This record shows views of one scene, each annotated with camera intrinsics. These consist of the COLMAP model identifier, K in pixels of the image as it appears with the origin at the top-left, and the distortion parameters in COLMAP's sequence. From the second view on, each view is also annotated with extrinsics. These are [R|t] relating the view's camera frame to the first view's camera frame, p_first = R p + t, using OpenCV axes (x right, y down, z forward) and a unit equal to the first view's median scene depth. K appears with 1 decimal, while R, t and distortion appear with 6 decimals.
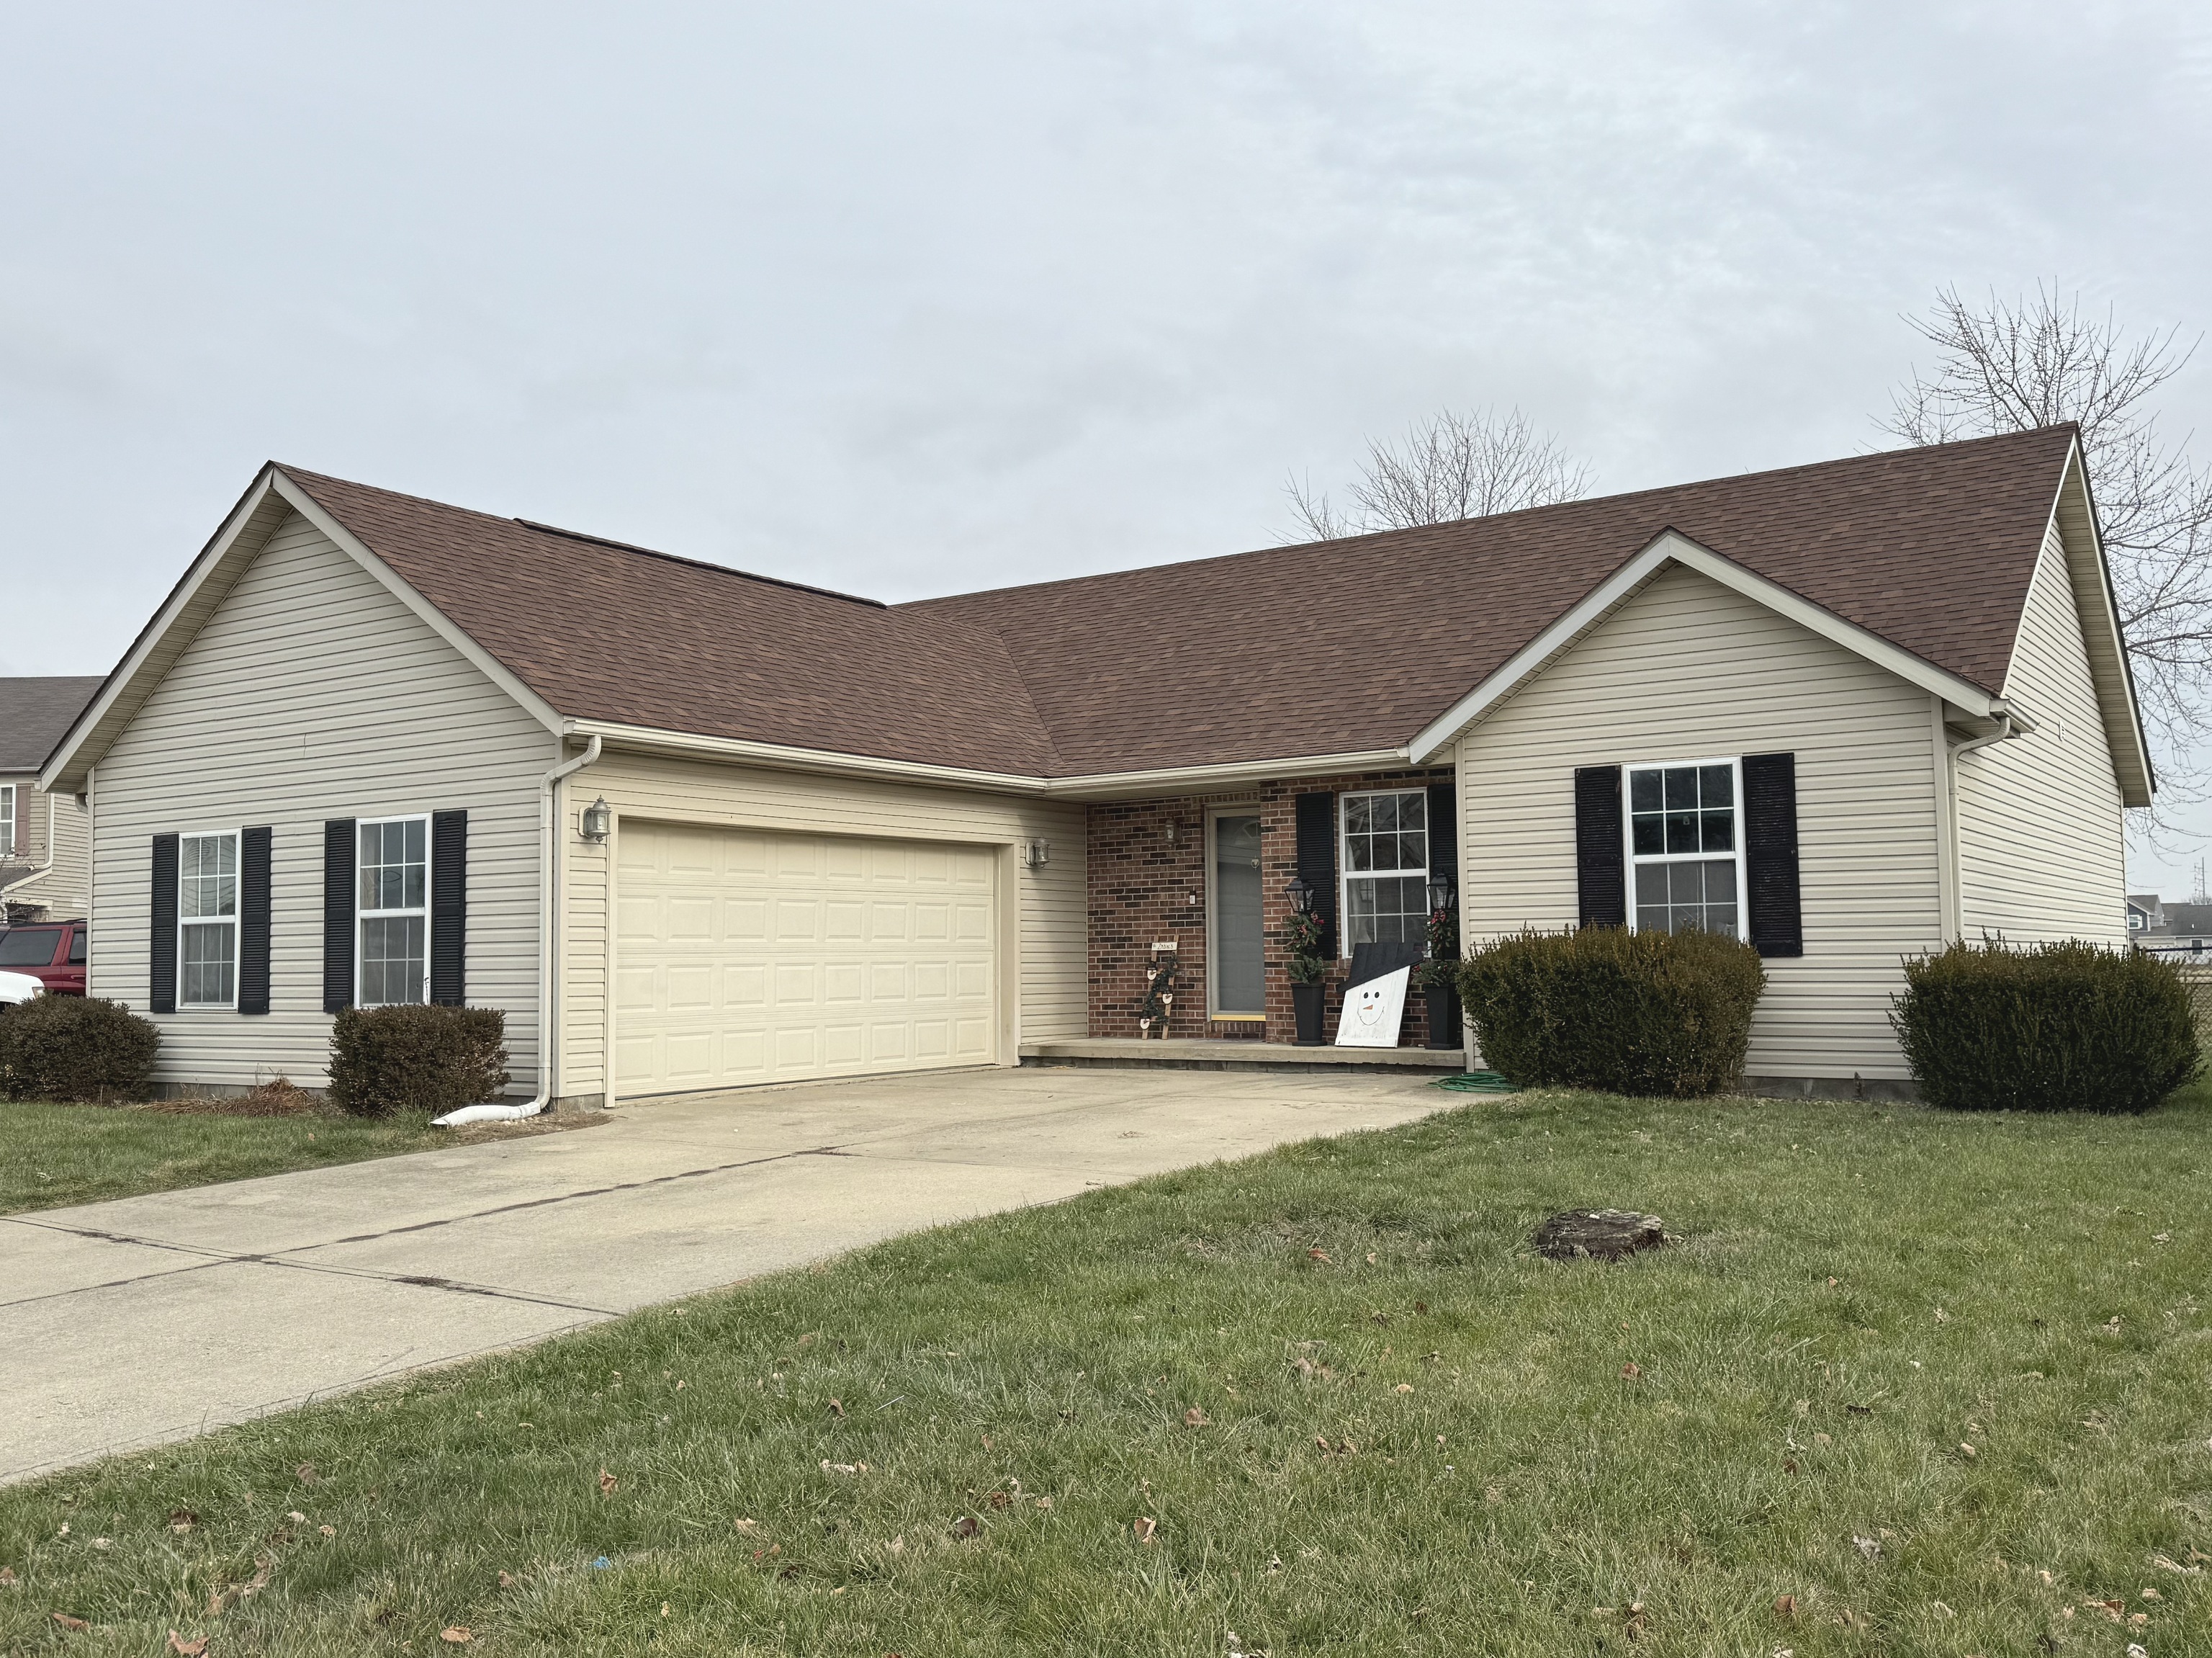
lens RADIAL K [[1938.3, 0, 1106.0], [0, 1938.3, 829.0], [0, 0, 1]] dist [0.155698, -0.287997]
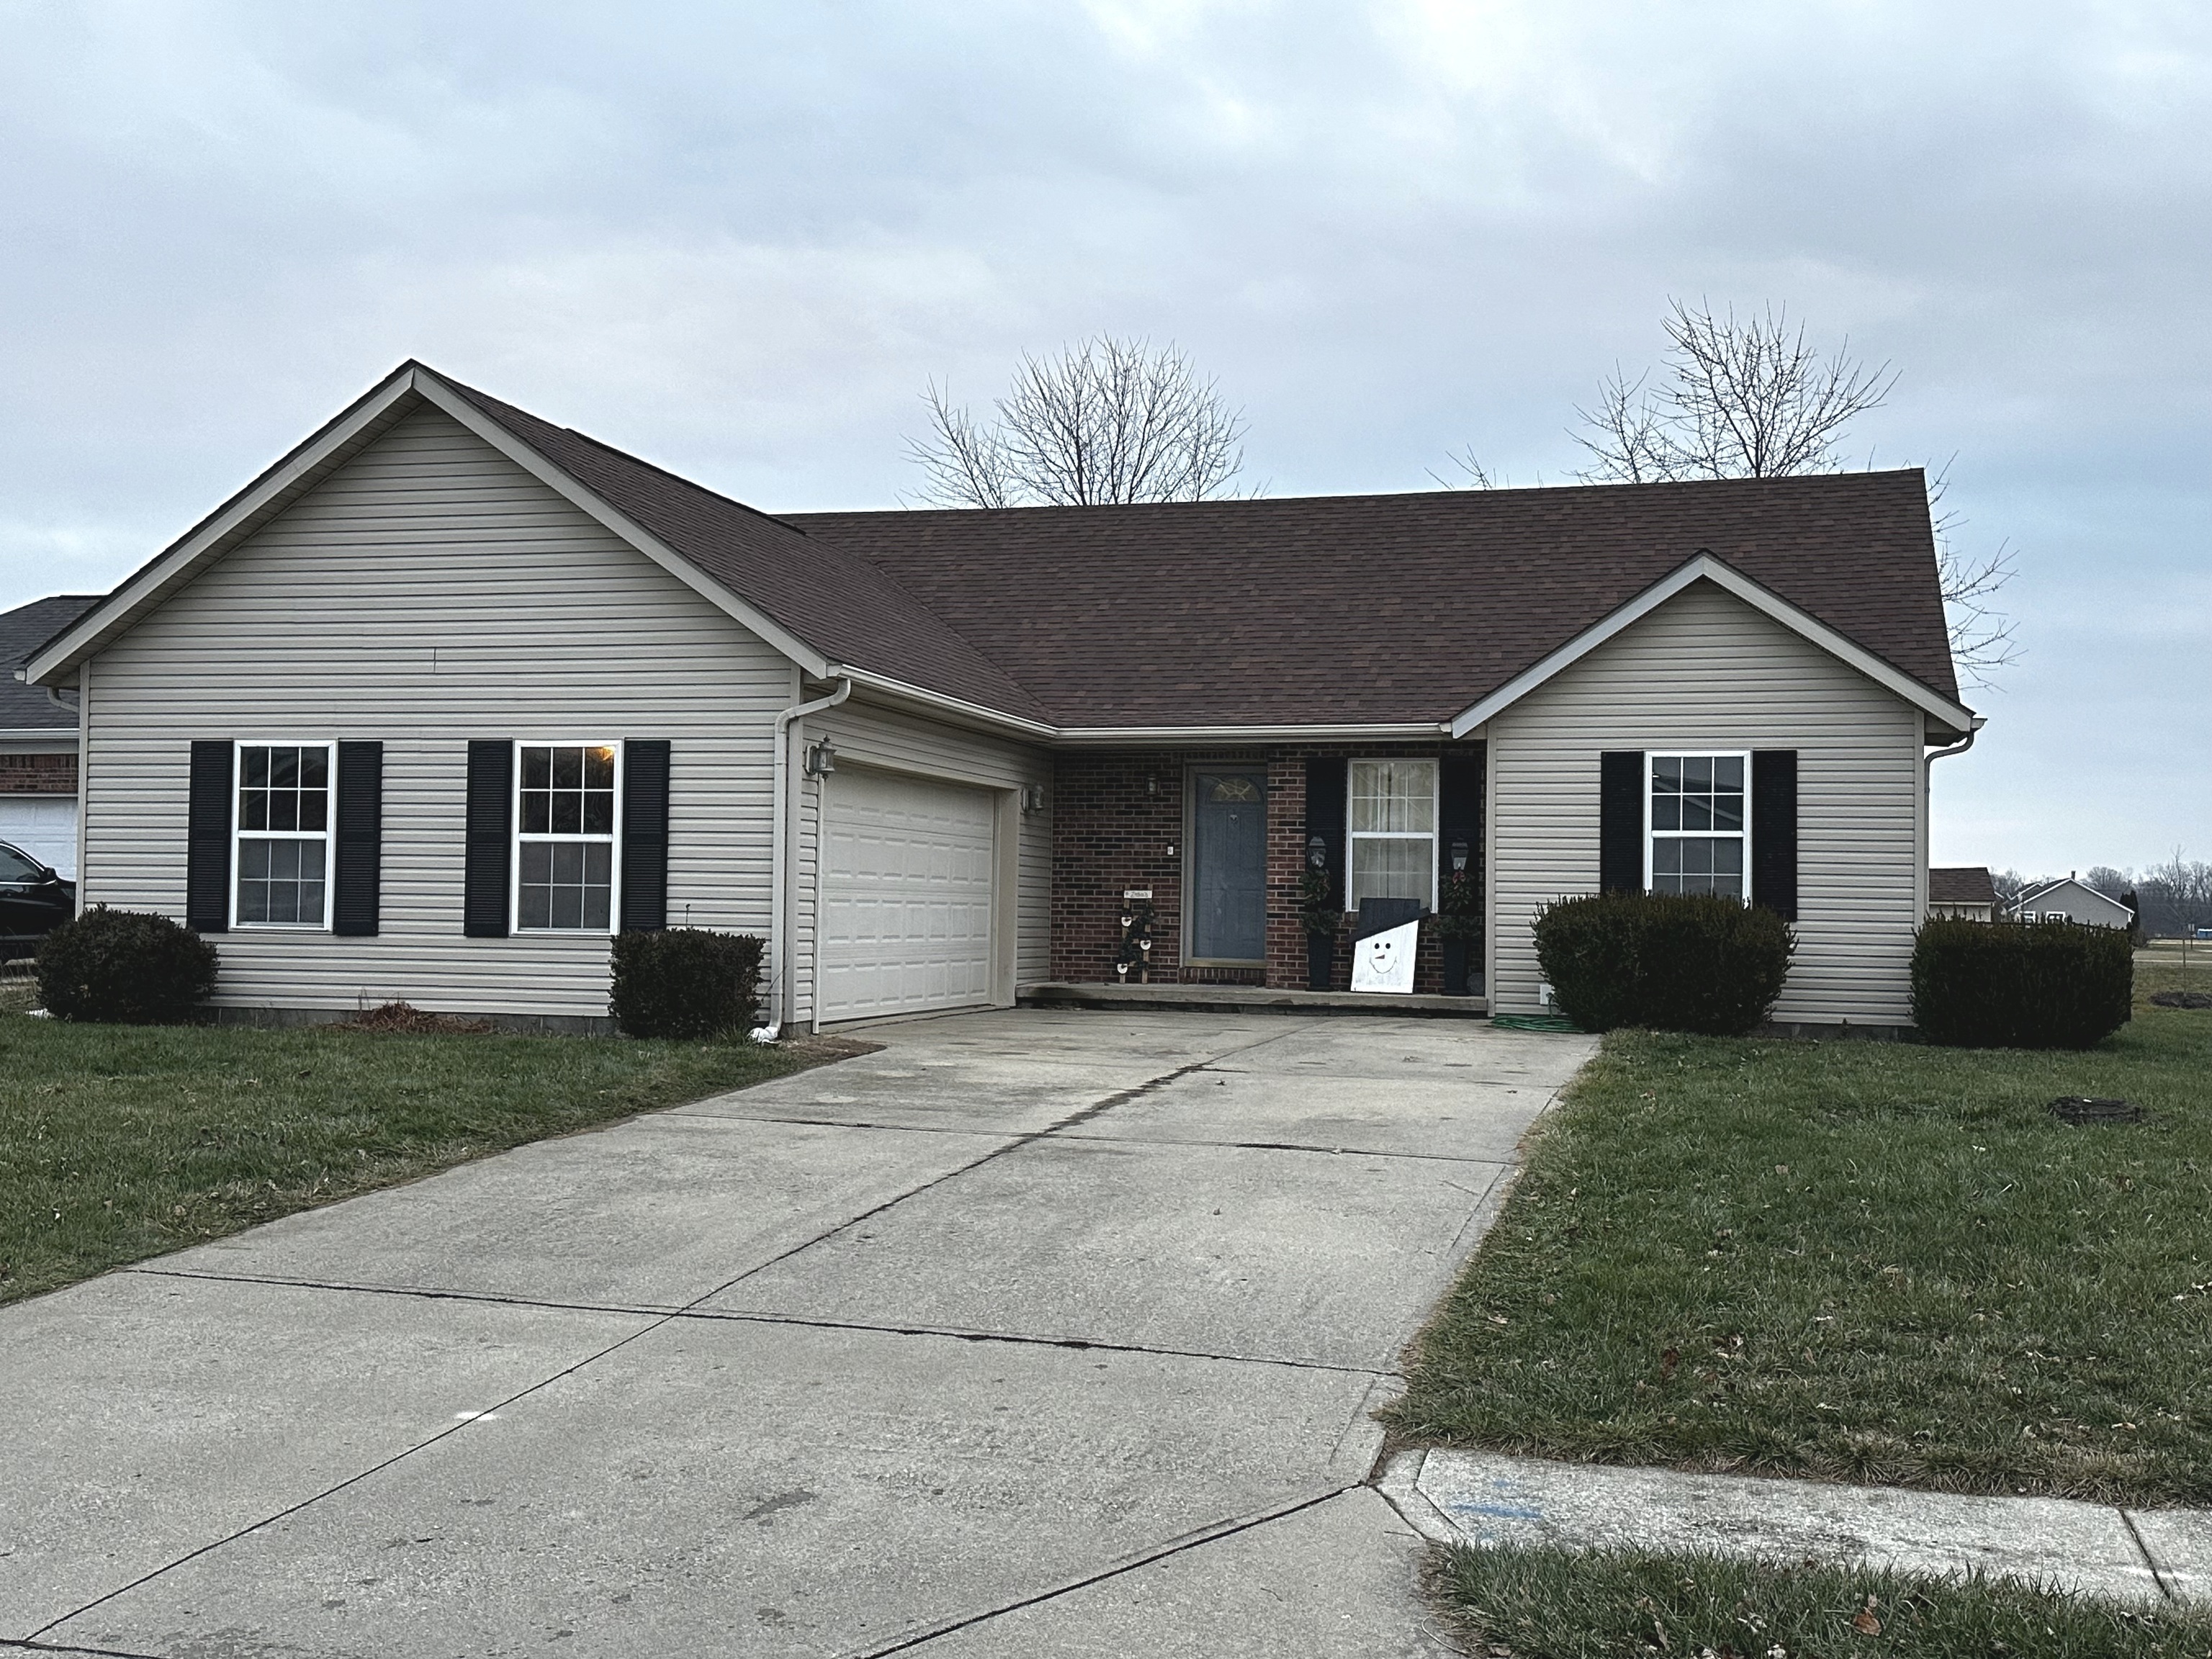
lens RADIAL K [[2278.0, 0, 1106.0], [0, 2278.0, 829.5], [0, 0, 1]] dist [0.133382, 0.005383]
pose [[0.948071, 0.040389, 0.315485, -0.437708], [-0.050712, 0.998411, 0.024578, -0.003763], [-0.313991, -0.039300, 0.948612, -0.172803]]
